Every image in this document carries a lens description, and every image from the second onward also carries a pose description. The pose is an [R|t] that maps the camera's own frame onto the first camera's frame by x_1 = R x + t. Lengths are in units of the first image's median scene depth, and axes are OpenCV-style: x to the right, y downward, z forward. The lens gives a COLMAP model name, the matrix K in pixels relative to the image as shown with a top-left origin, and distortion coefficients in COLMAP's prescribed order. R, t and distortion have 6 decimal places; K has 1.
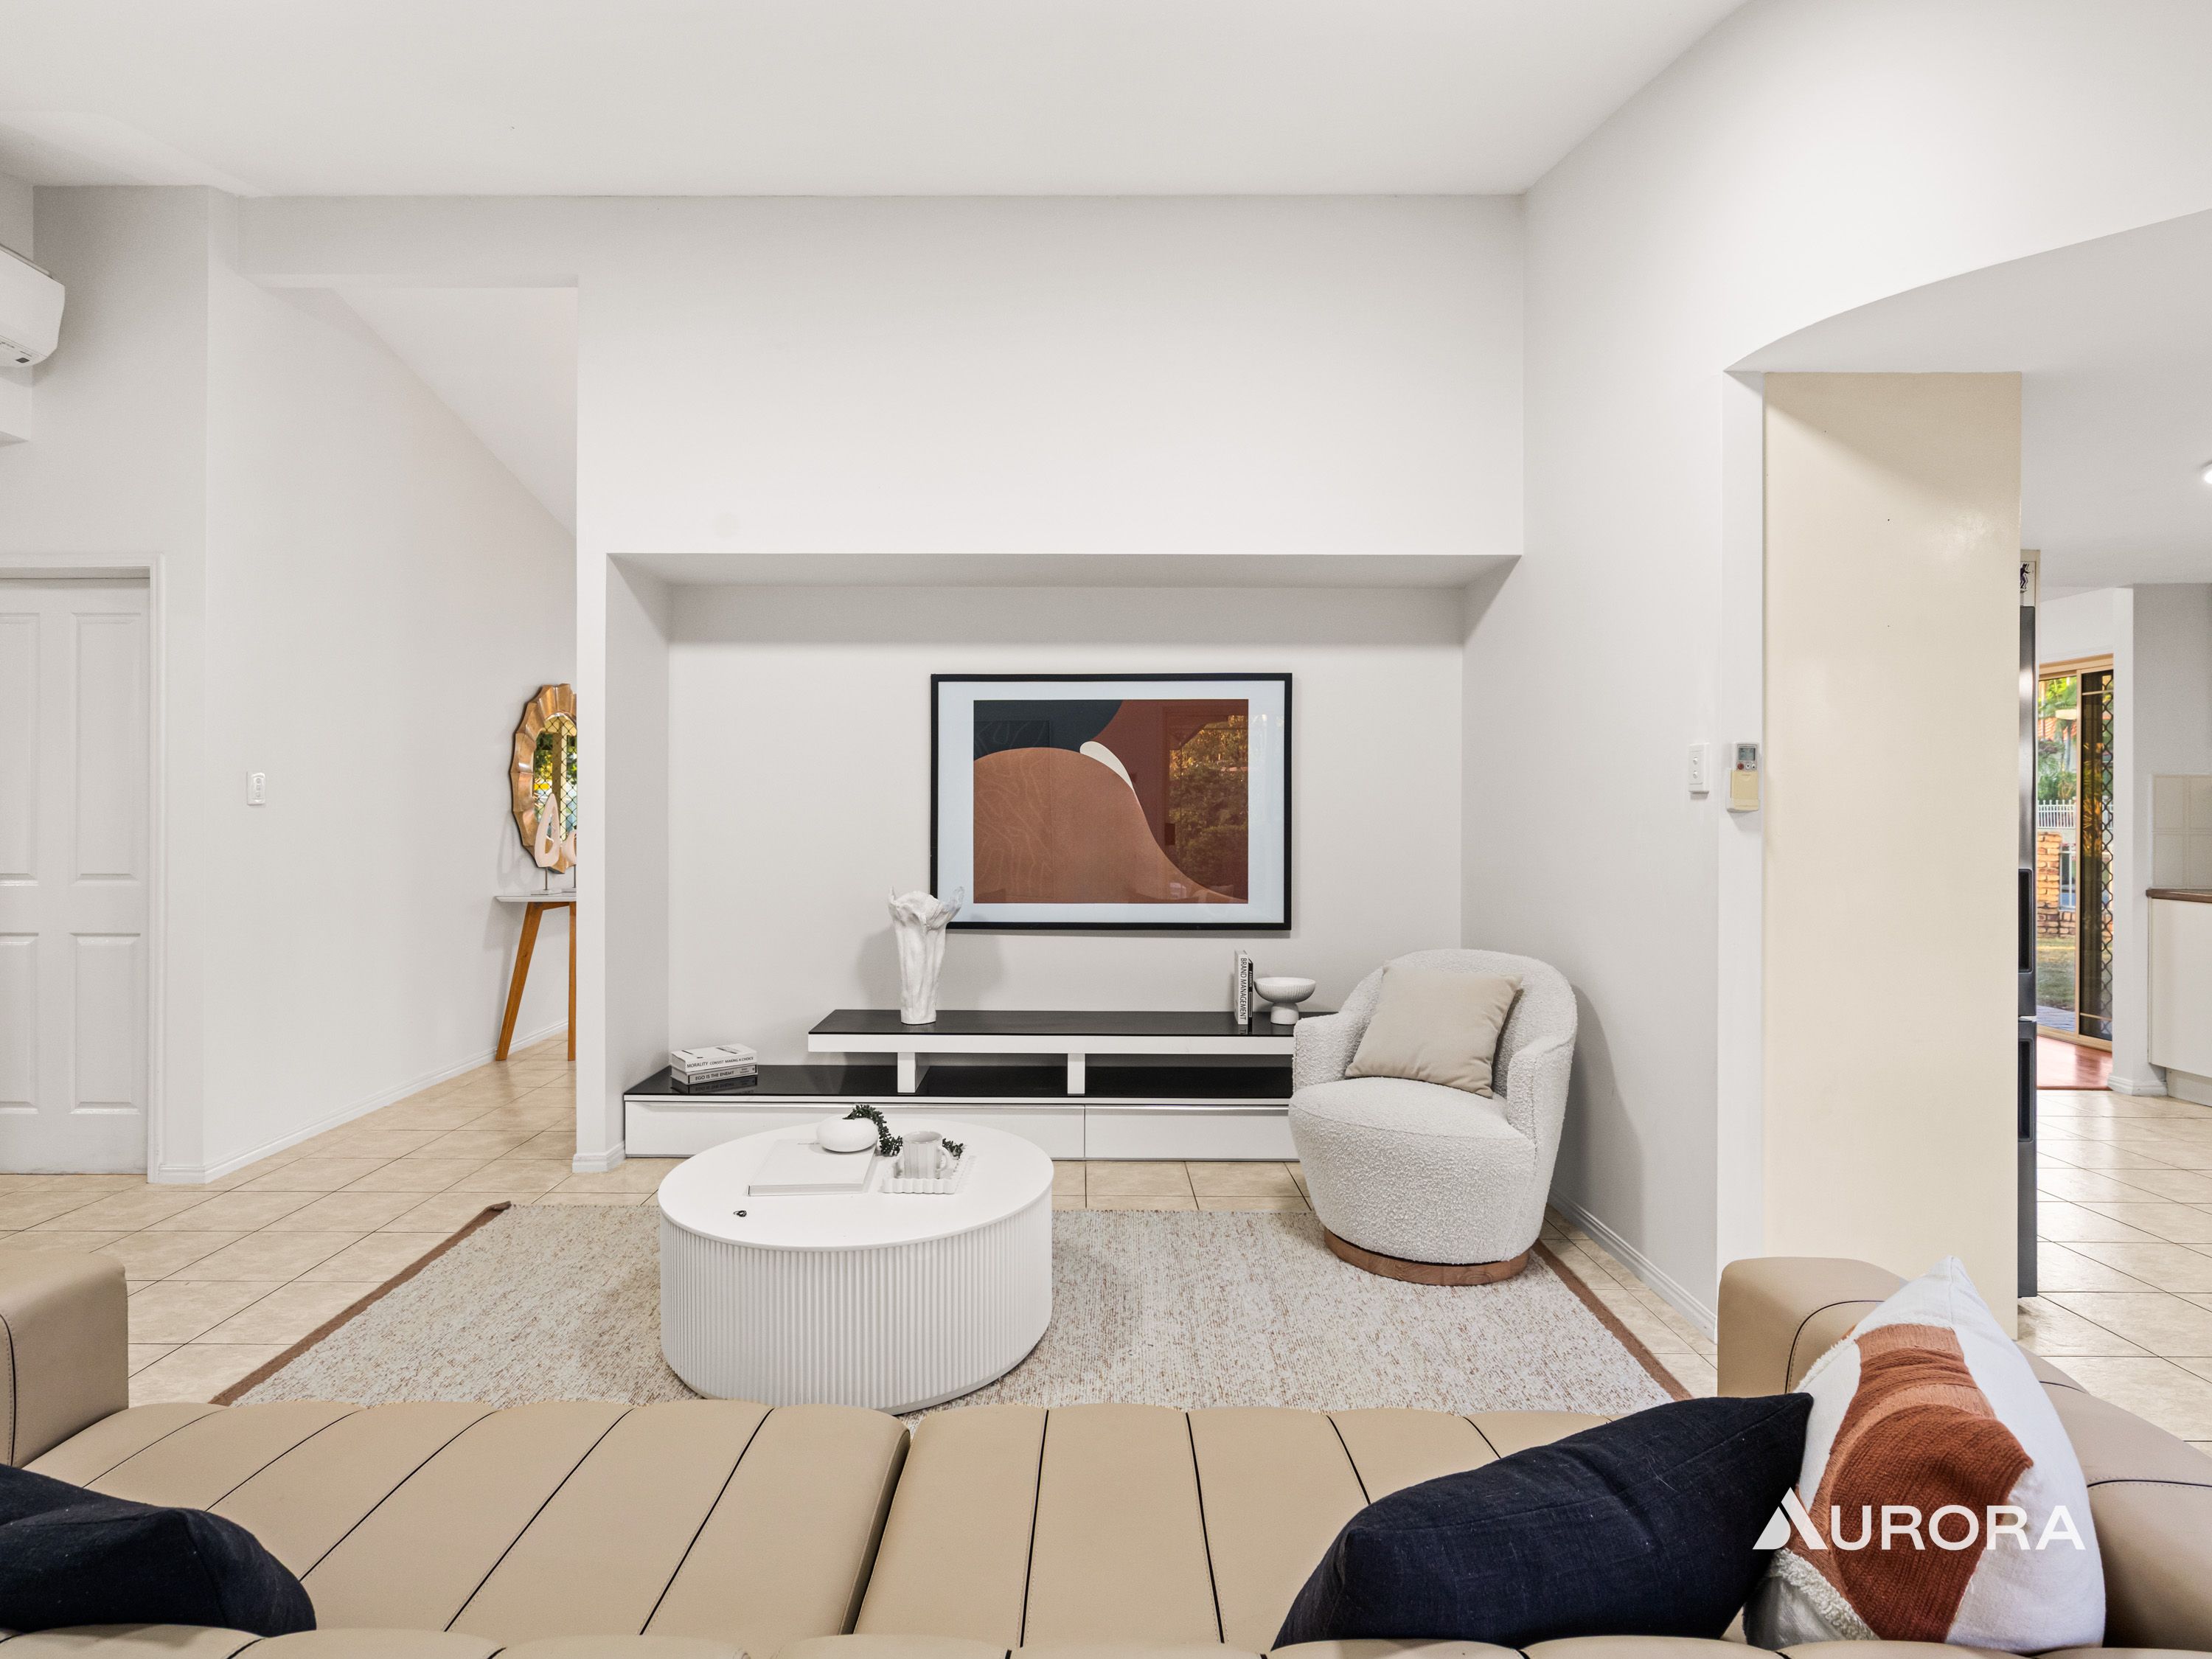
lens RADIAL K [[1139.1, 0, 1067.0], [0, 1139.1, 826.9], [0, 0, 1]] dist [-0.014180, -0.000058]
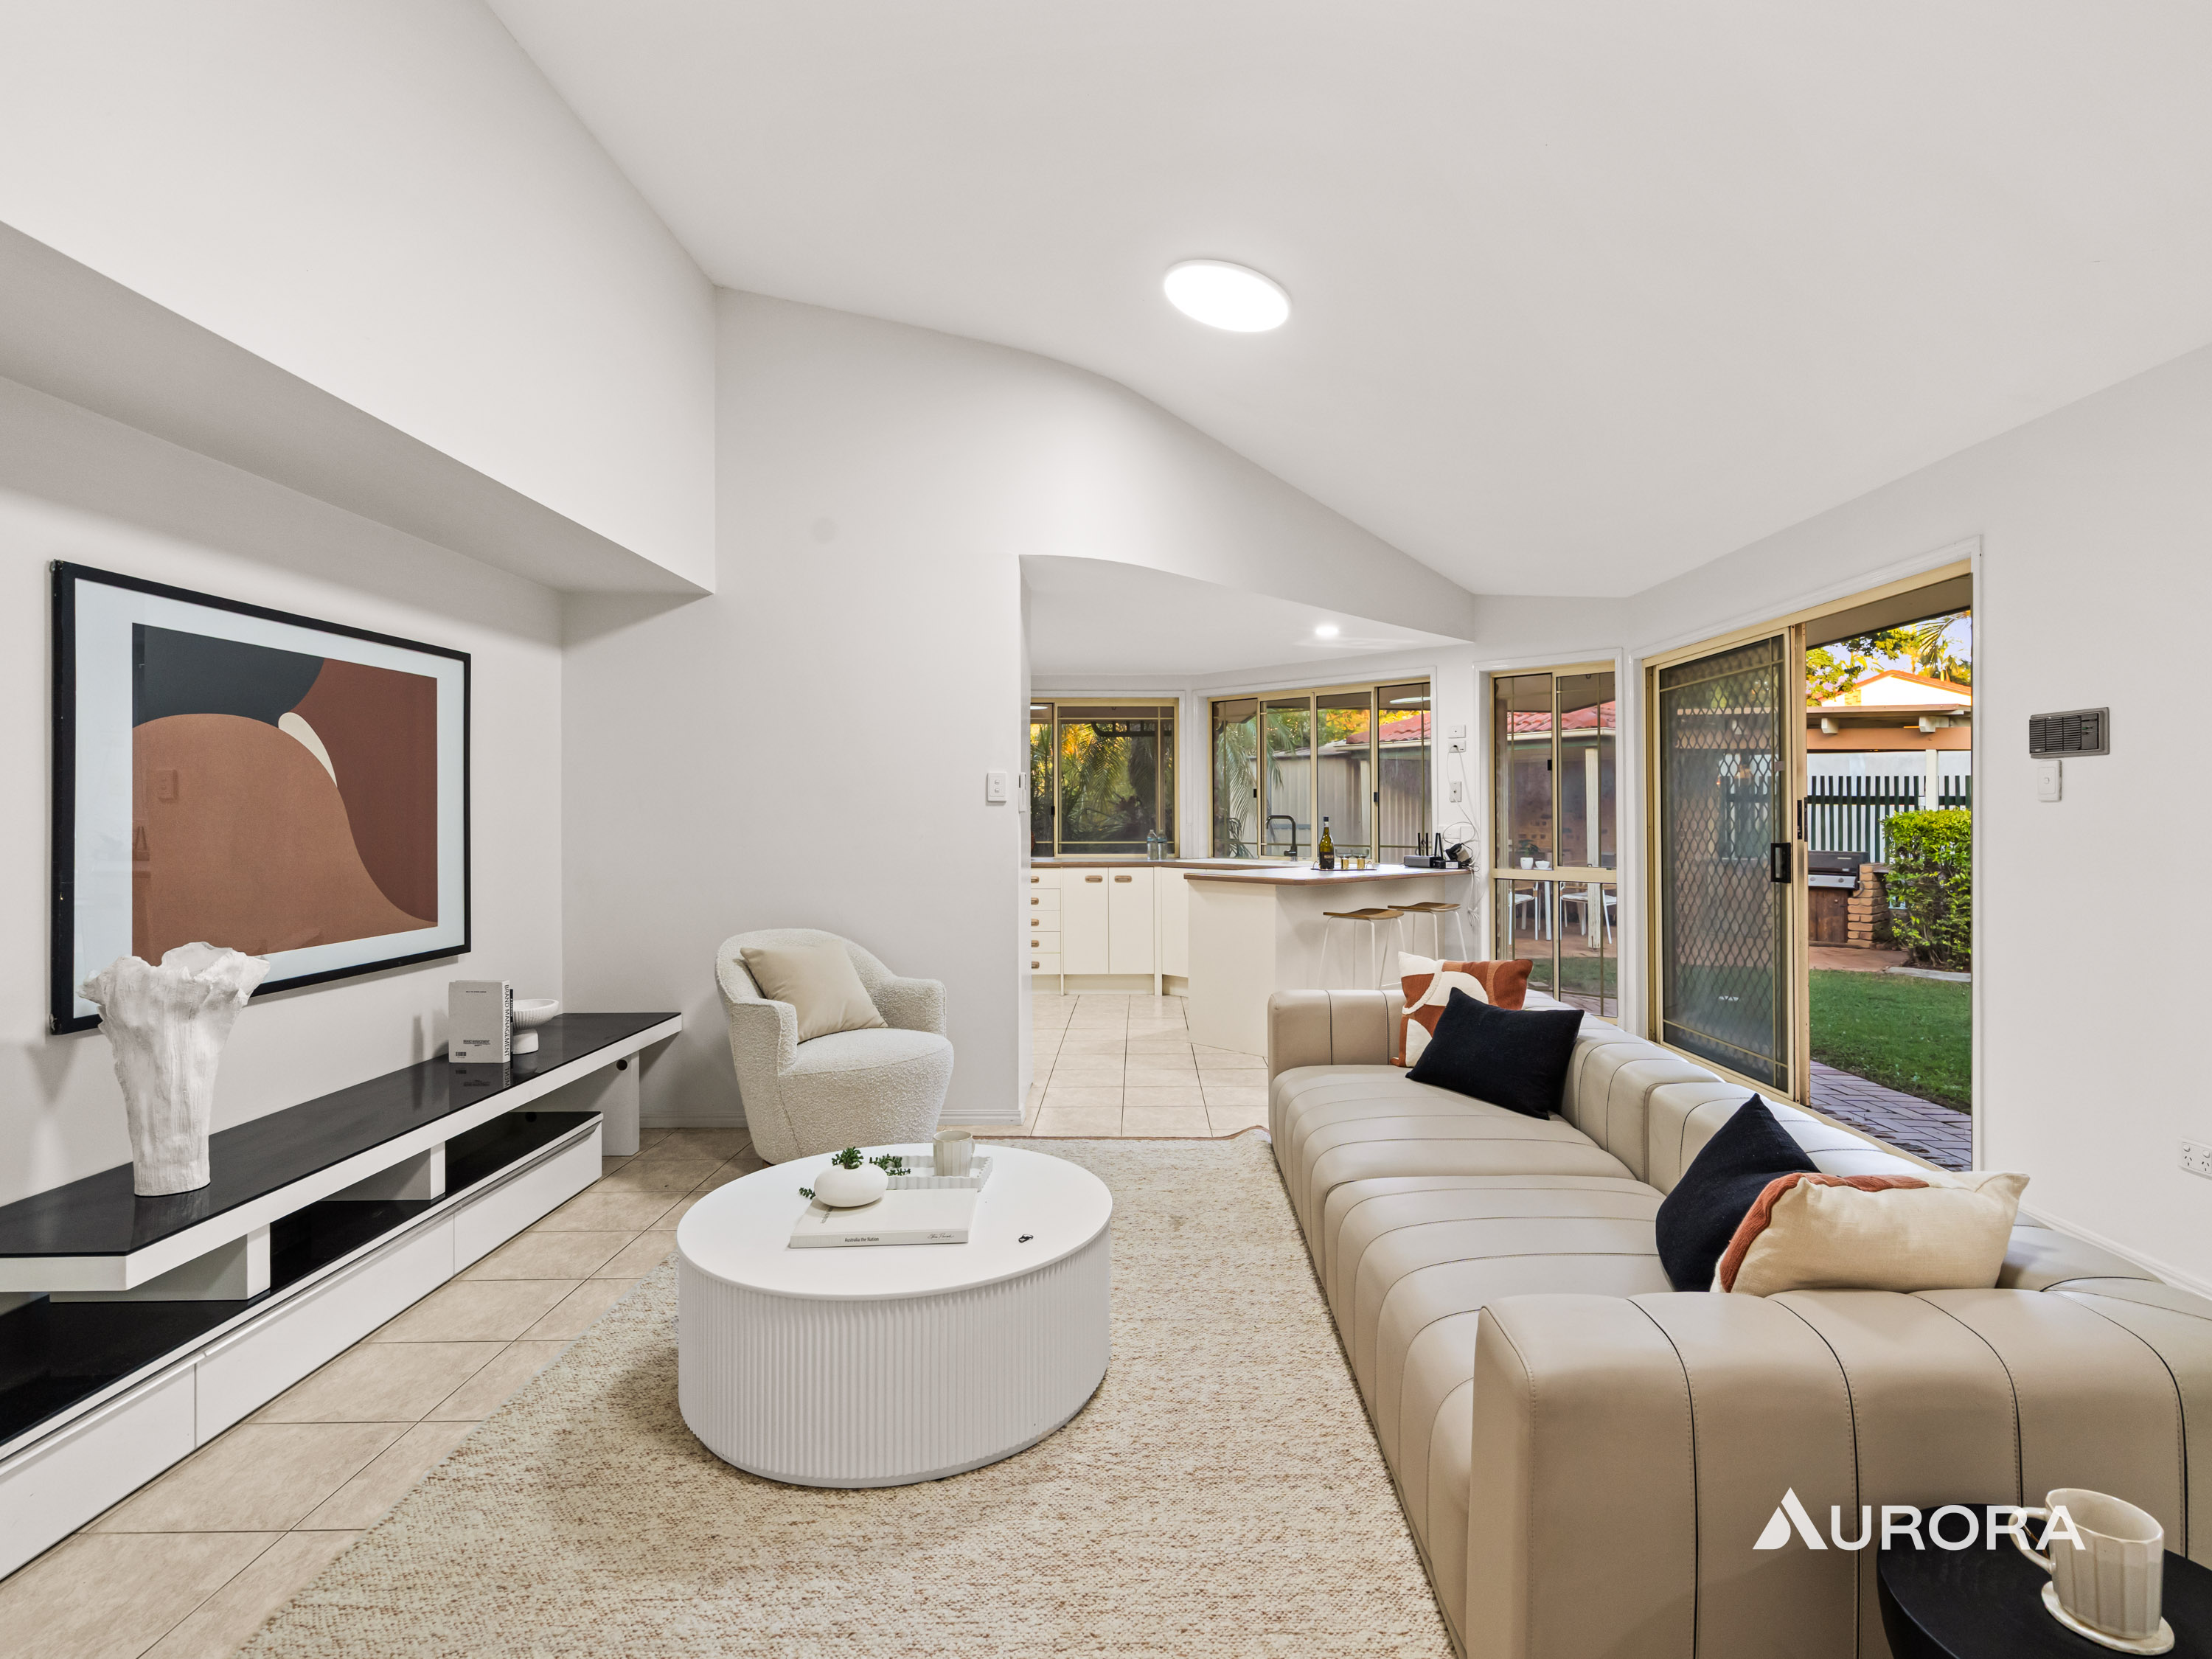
lens RADIAL K [[1130.2, 0, 1159.5], [0, 1130.2, 846.8], [0, 0, 1]] dist [0.003855, -0.000114]
pose [[-0.020715, -0.030532, 0.999319, -0.701692], [0.016450, 0.999388, 0.030875, -0.007493], [-0.999650, 0.017078, -0.020200, 0.518814]]
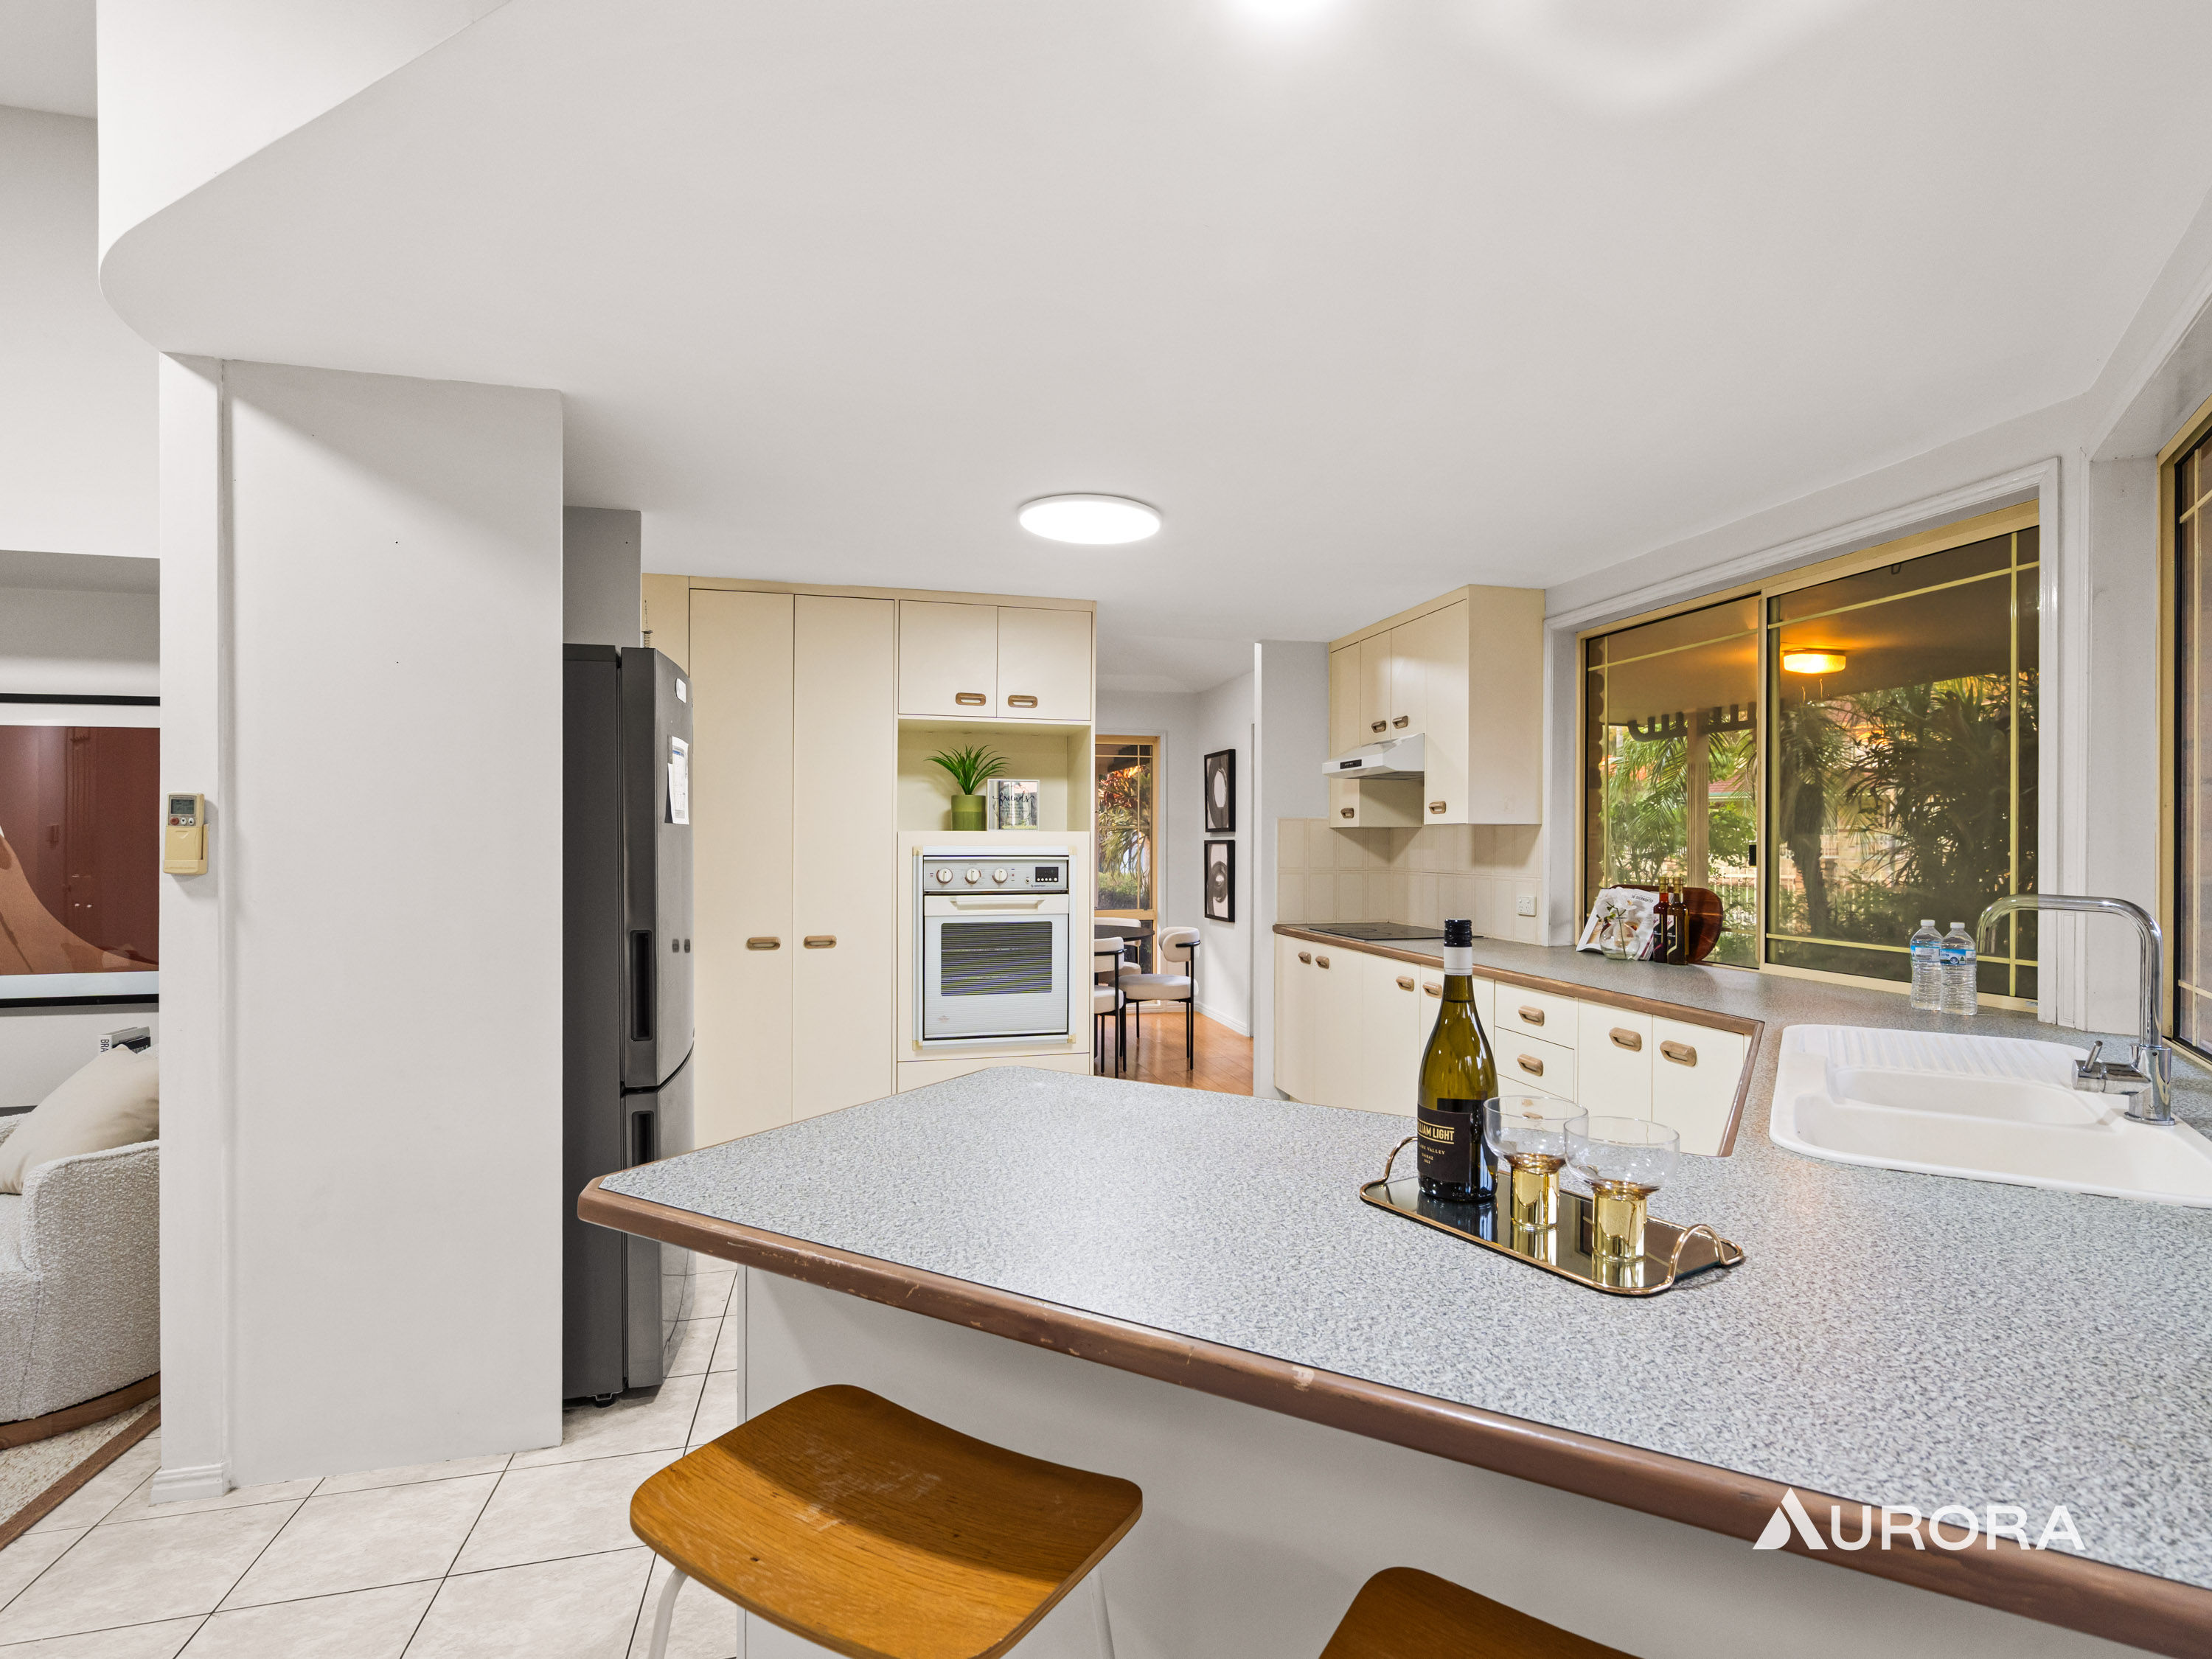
lens RADIAL K [[1130.2, 0, 1159.5], [0, 1130.2, 846.8], [0, 0, 1]] dist [0.003855, -0.000114]
pose [[0.964506, -0.003689, 0.264035, 0.680134], [0.005173, 0.999975, -0.004923, -0.016466], [-0.264010, 0.006114, 0.964501, -0.008150]]
